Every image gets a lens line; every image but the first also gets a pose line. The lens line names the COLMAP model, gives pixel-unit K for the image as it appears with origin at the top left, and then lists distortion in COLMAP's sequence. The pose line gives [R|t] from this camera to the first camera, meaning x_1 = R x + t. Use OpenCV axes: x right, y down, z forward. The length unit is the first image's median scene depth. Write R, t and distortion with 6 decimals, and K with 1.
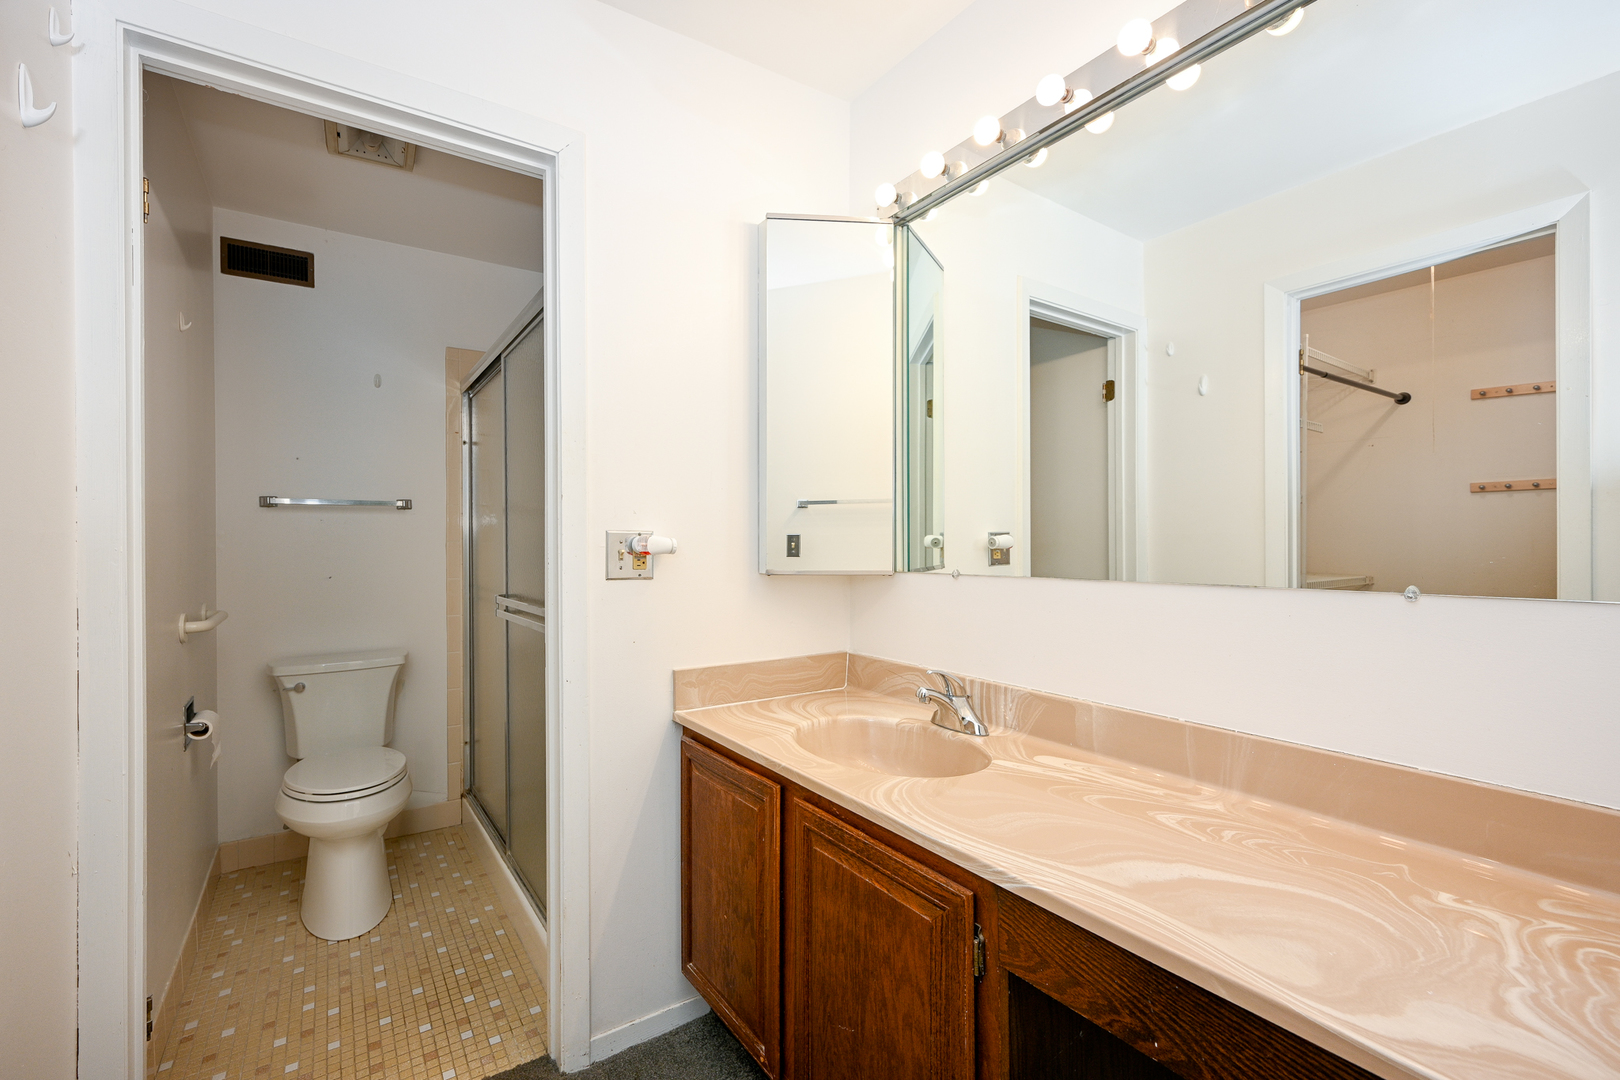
lens RADIAL K [[647.2, 0, 810.0], [0, 647.2, 540.0], [0, 0, 1]] dist [0.000447, 0.000048]
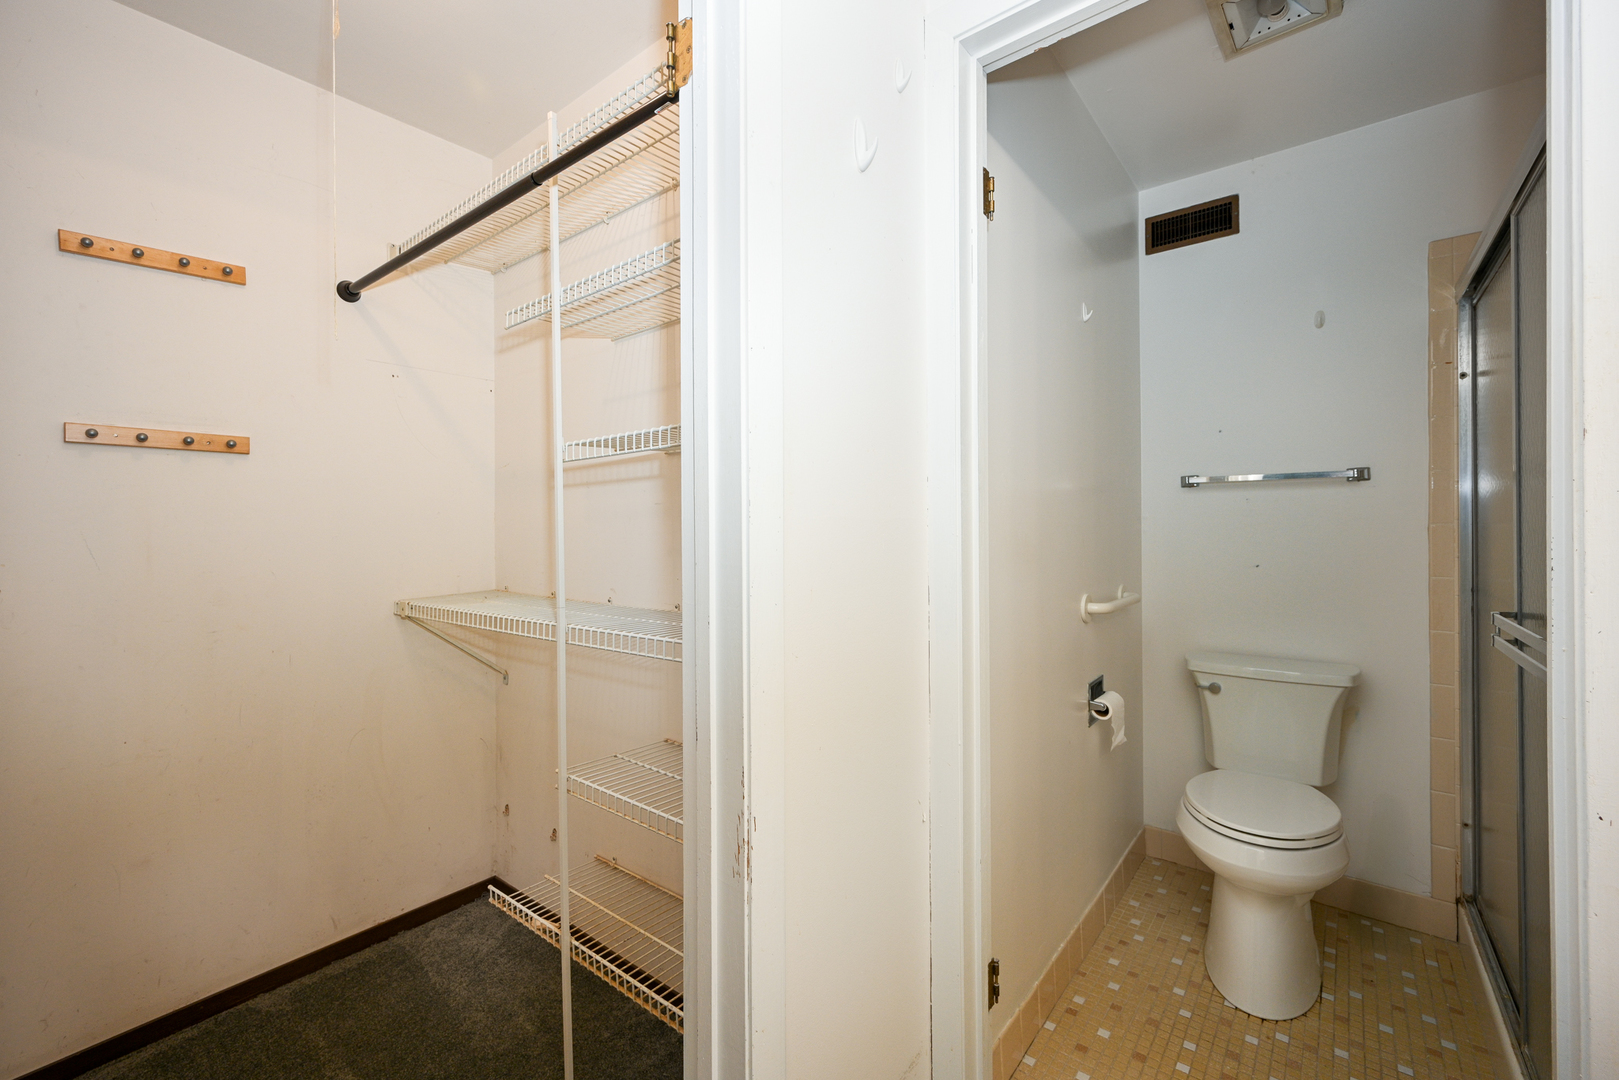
lens RADIAL K [[666.2, 0, 809.0], [0, 666.2, 526.6], [0, 0, 1]] dist [0.000889, 0.000142]
pose [[0.230285, 0.004597, -0.973112, -0.026507], [0.004616, 0.999972, 0.005816, -0.002146], [0.973112, -0.005831, 0.230257, 0.256138]]
